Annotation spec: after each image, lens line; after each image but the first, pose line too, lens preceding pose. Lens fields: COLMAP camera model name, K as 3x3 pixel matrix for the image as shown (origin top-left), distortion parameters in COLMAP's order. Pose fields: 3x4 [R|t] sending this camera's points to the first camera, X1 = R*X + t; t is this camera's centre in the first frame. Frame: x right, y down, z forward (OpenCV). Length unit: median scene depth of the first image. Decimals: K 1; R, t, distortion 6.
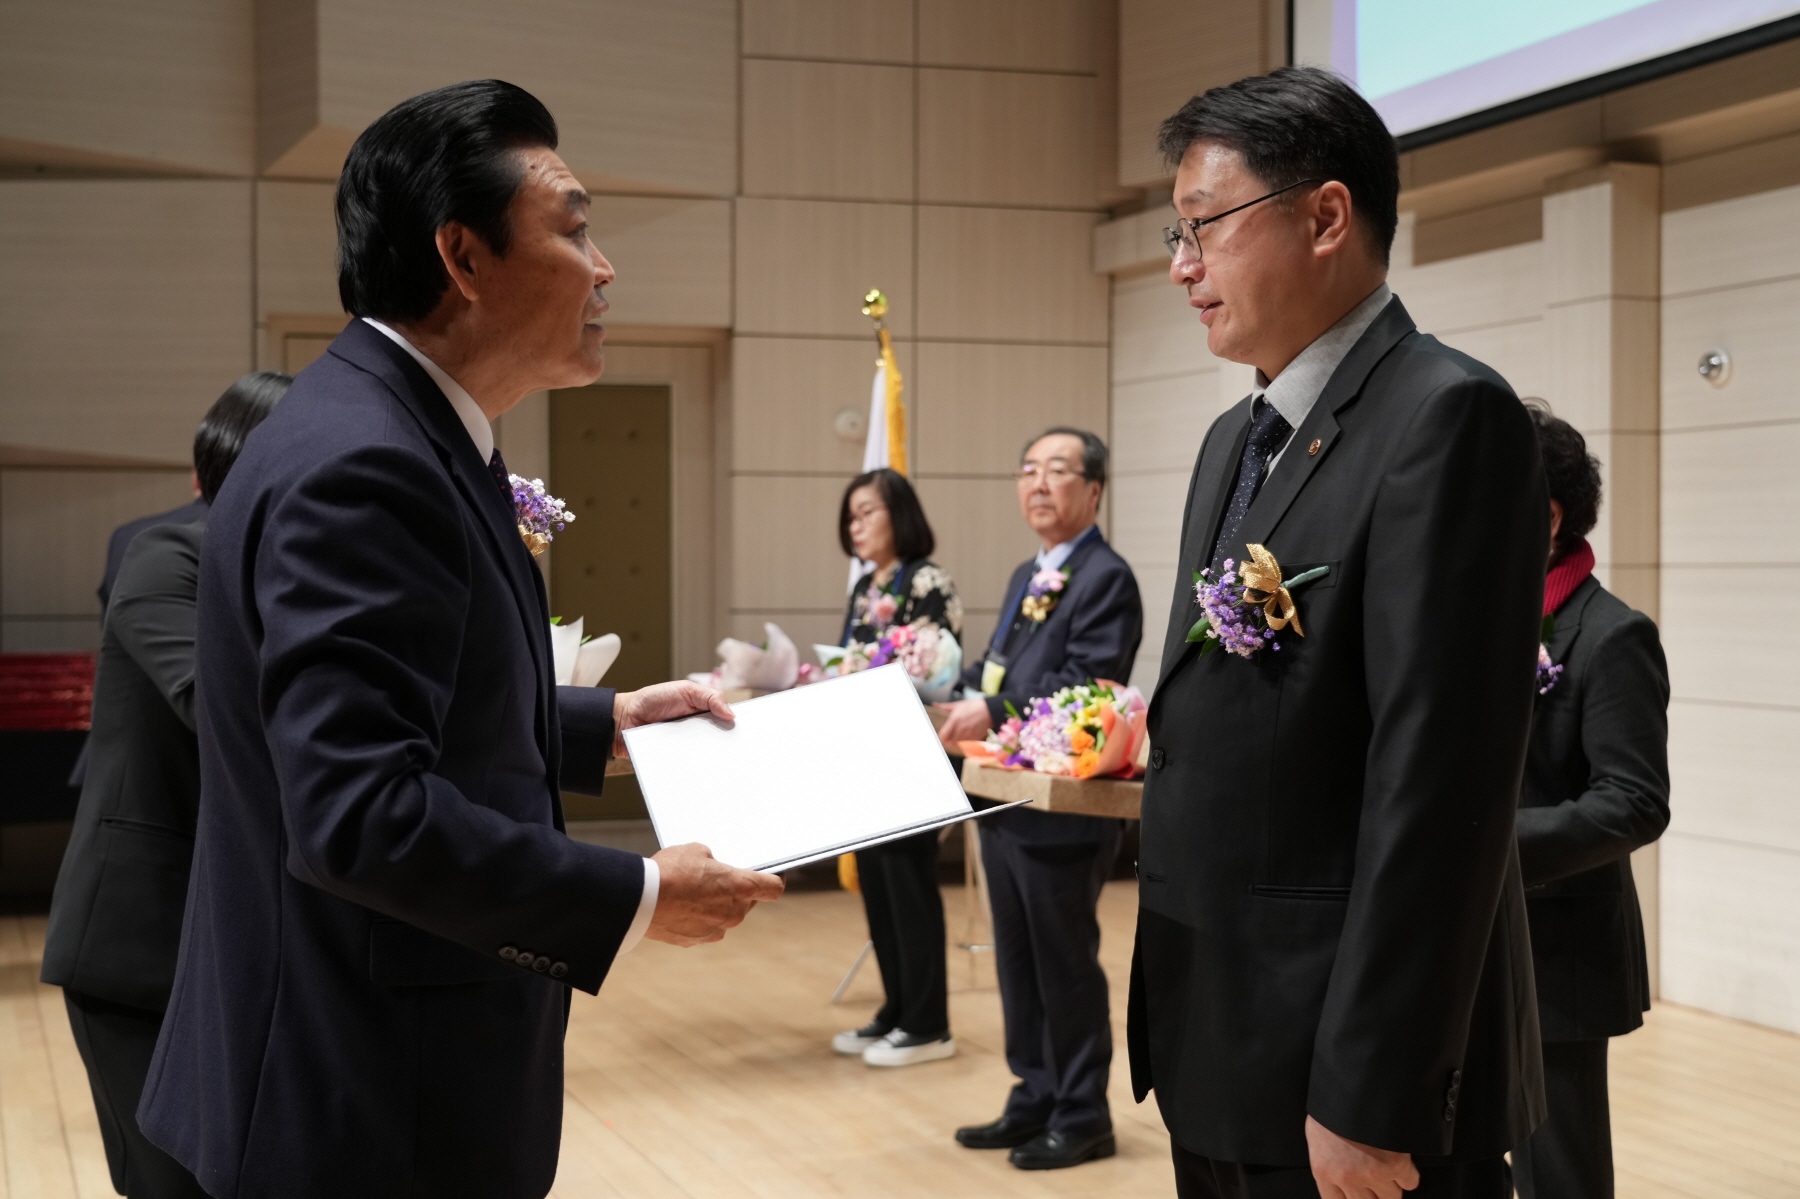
lens RADIAL K [[2049.6, 0, 915.6], [0, 2049.6, 602.6], [0, 0, 1]] dist [0.037440, 0.000000]
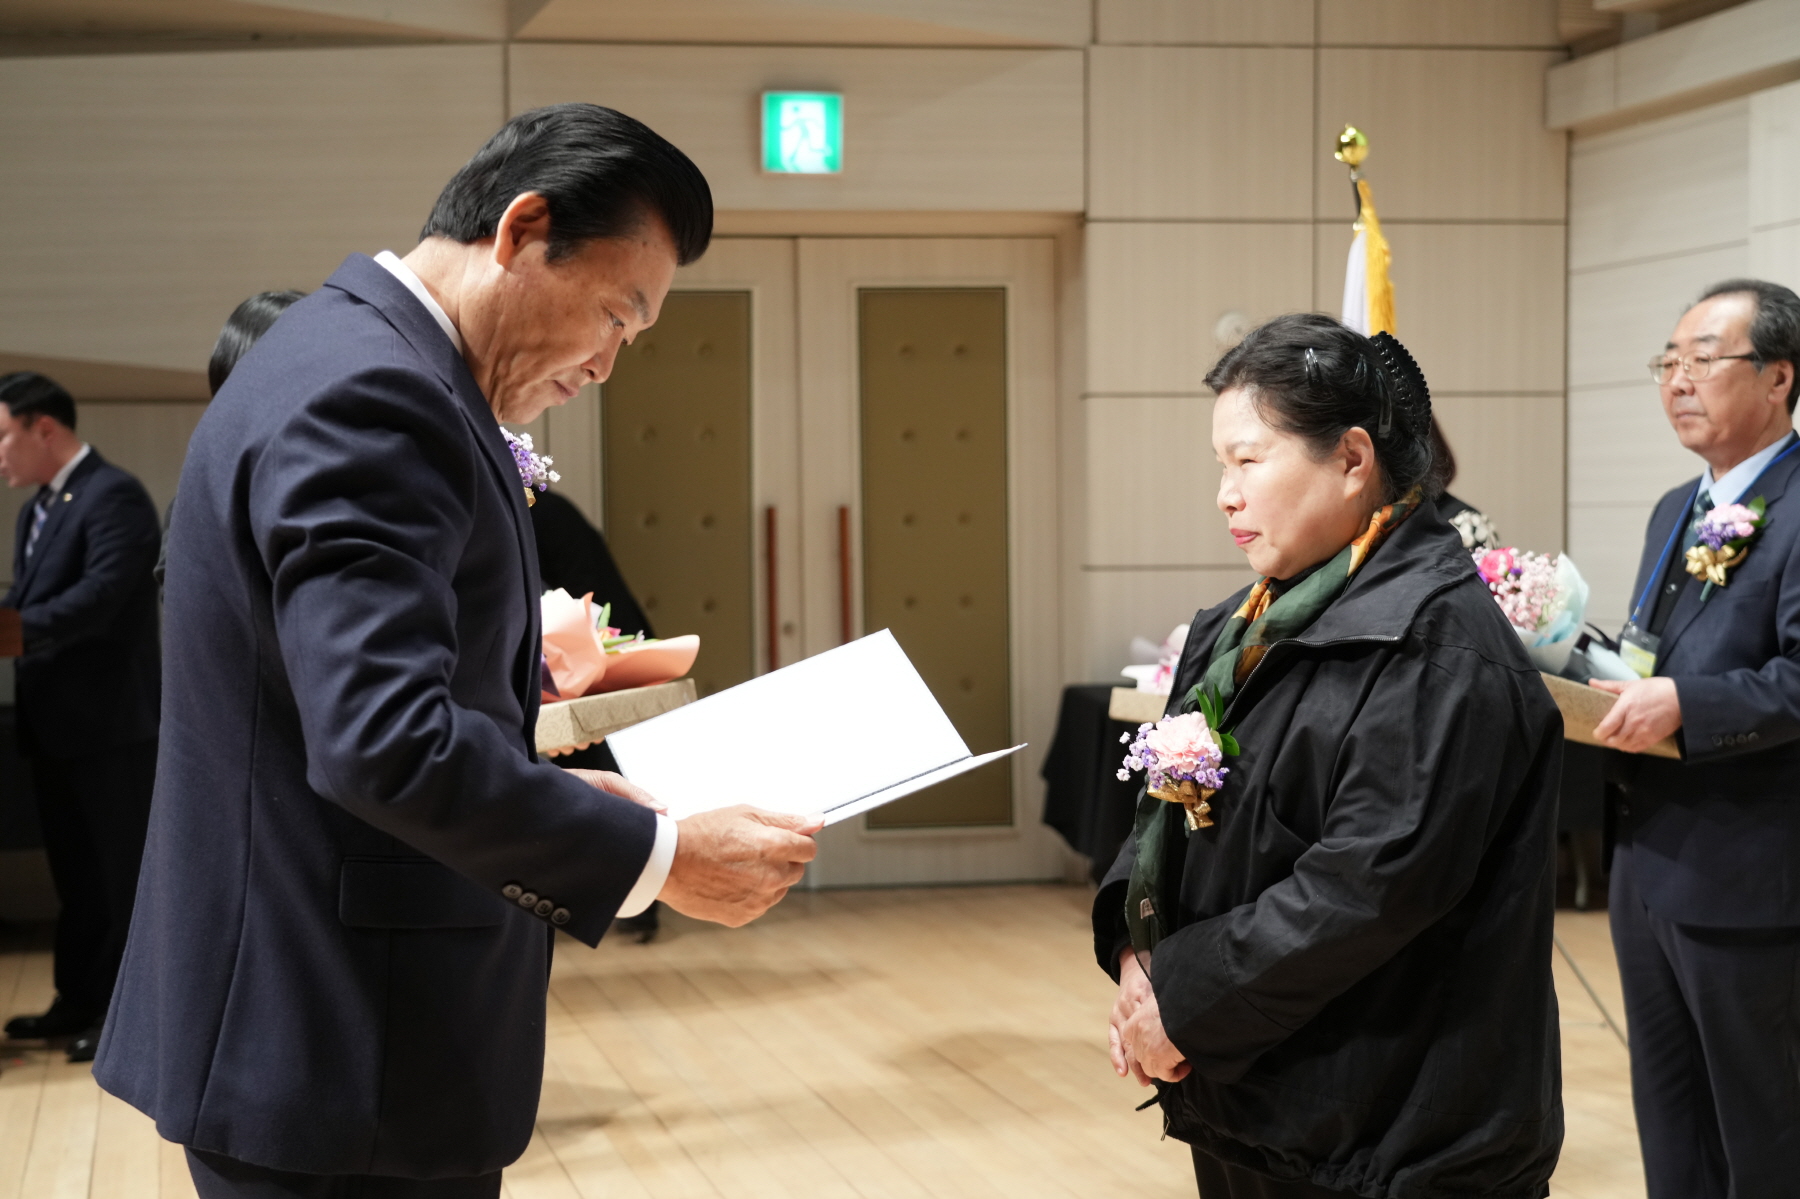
lens RADIAL K [[2296.4, 0, 921.7], [0, 2296.4, 625.7], [0, 0, 1]] dist [0.039247, 0.000000]
pose [[0.992396, -0.004811, -0.122989, -0.058716], [0.008573, 0.999511, 0.030079, -0.001000], [0.122784, -0.030904, 0.991952, 0.135671]]
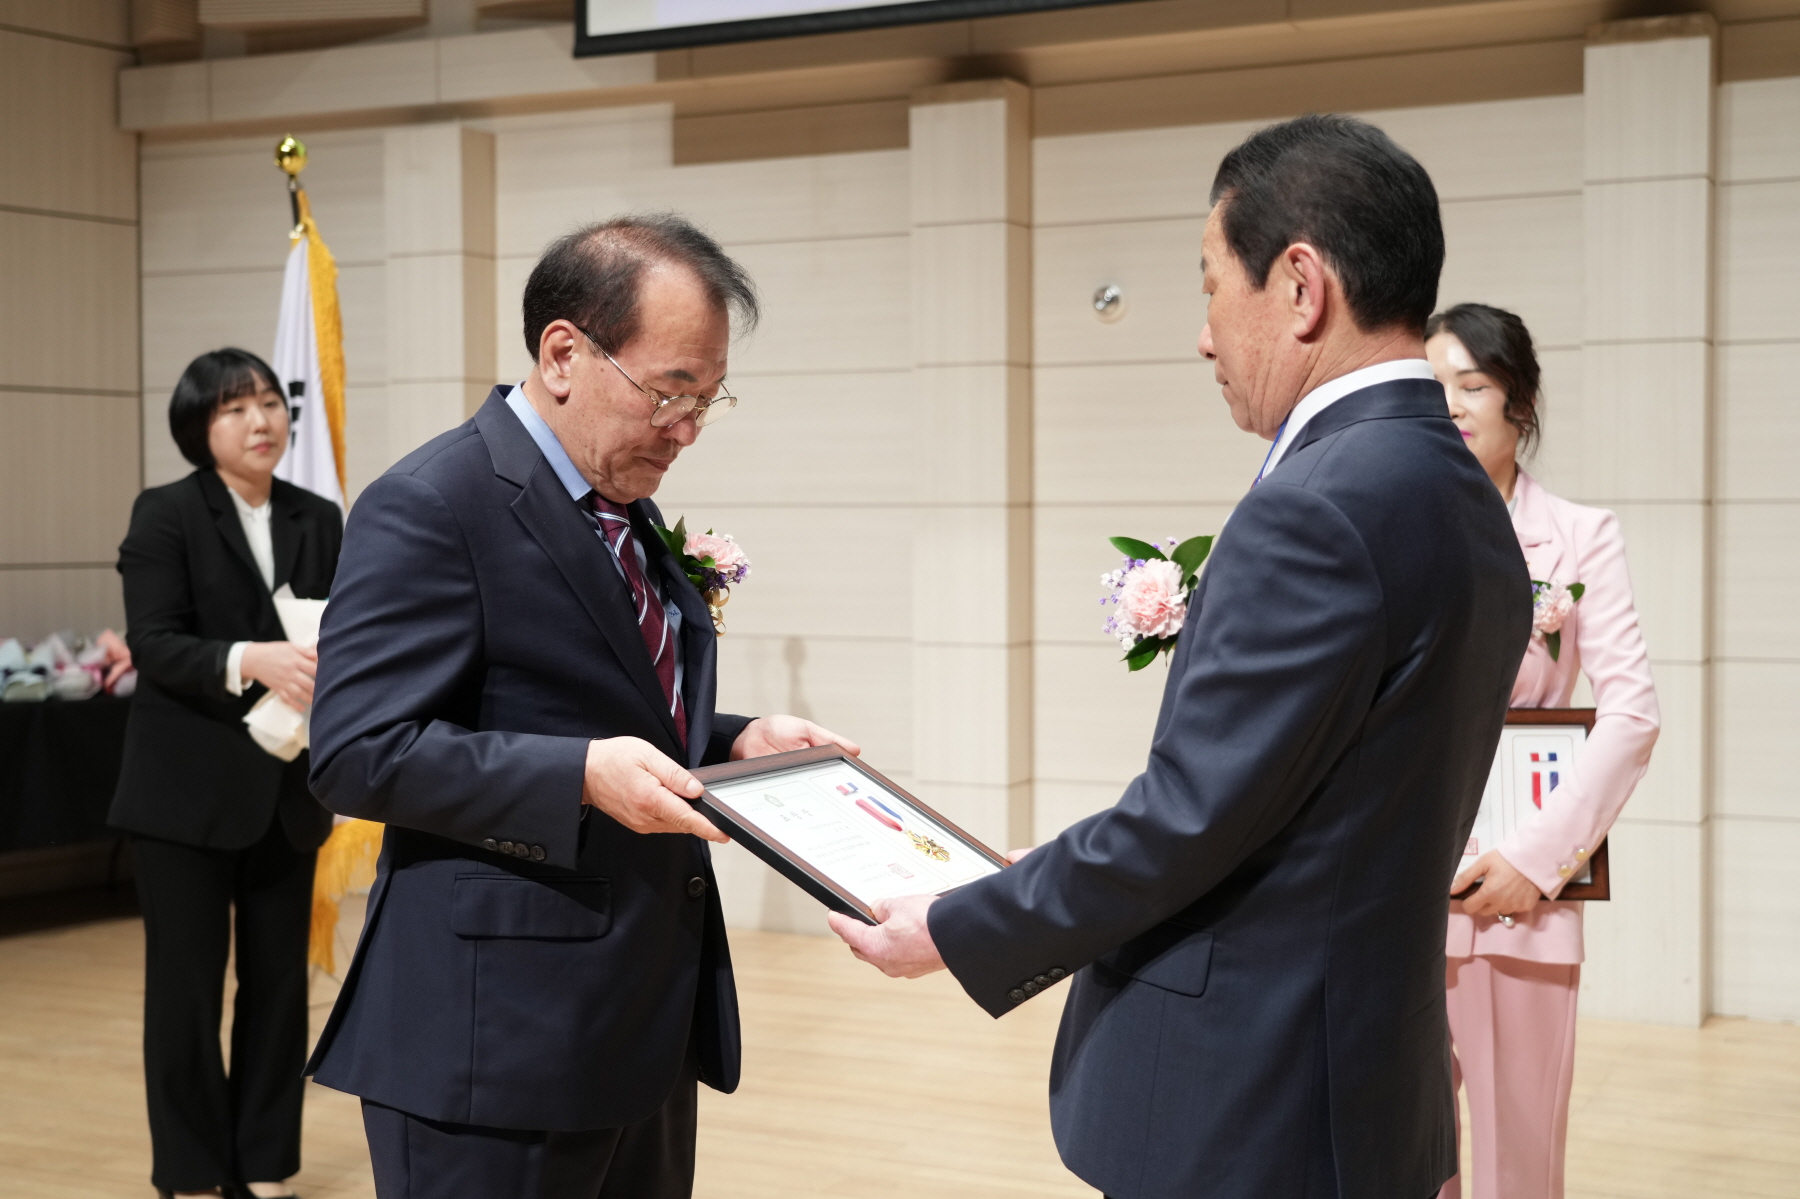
lens RADIAL K [[2296.4, 0, 931.2], [0, 2296.4, 618.5], [0, 0, 1]] dist [0.039247, 0.000000]
pose [[0.798173, -0.030466, 0.601658, -0.283455], [0.011480, 0.999308, 0.035372, -0.003313], [-0.602319, -0.021326, 0.797970, 0.151302]]
